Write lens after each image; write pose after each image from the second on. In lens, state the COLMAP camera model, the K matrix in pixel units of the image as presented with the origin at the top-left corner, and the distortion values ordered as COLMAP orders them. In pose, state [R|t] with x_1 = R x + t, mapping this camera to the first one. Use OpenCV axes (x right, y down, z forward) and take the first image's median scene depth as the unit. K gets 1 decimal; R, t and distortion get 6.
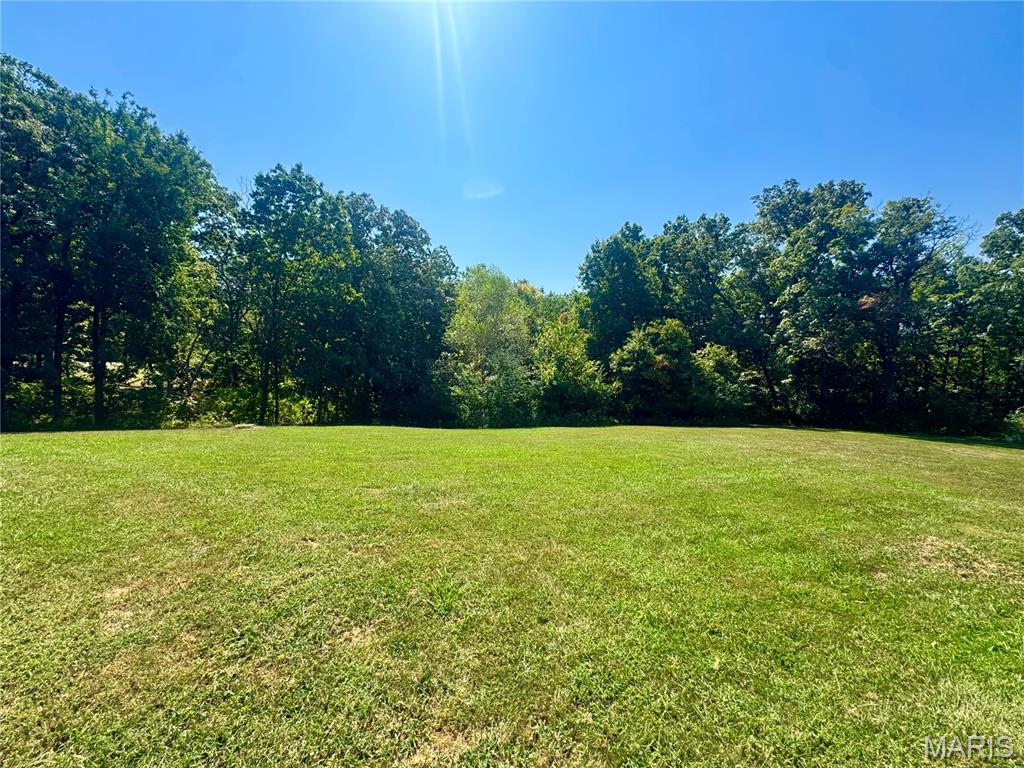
lens RADIAL K [[408.8, 0, 514.5], [0, 408.8, 385.9], [0, 0, 1]] dist [-0.004661, 0.000294]
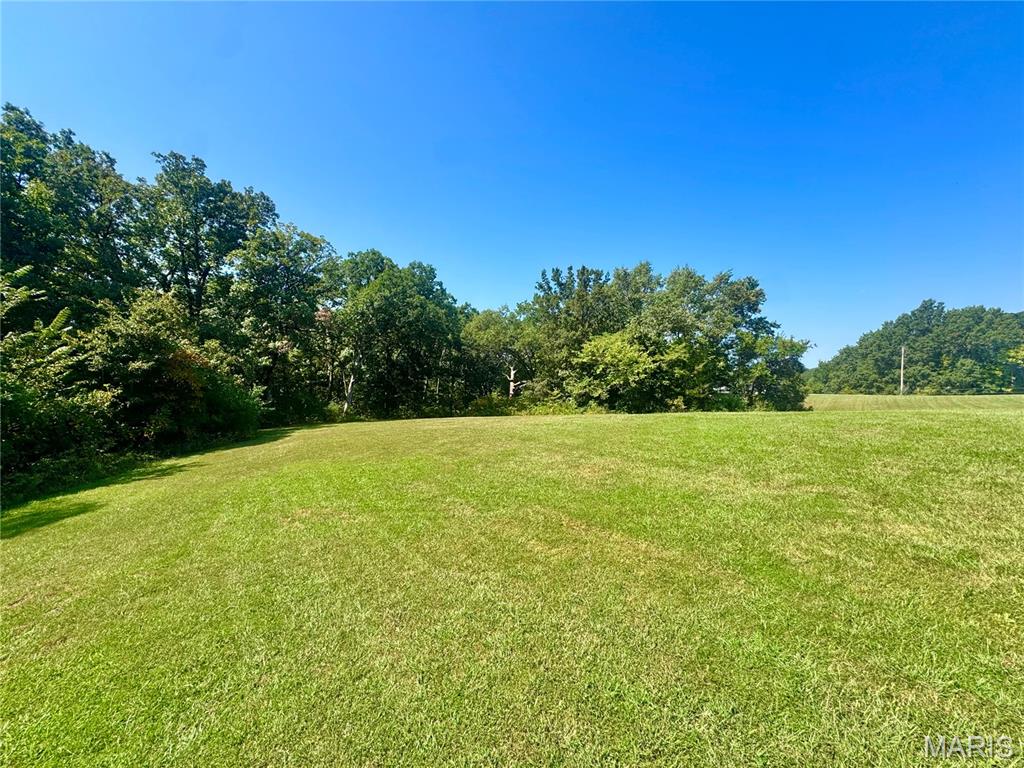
lens RADIAL K [[408.8, 0, 513.8], [0, 408.8, 386.1], [0, 0, 1]] dist [-0.004661, 0.000294]
pose [[-0.094743, -0.019937, 0.995302, -0.301158], [0.041475, 0.998852, 0.023956, -0.003442], [-0.994637, 0.043550, -0.093807, 0.450507]]
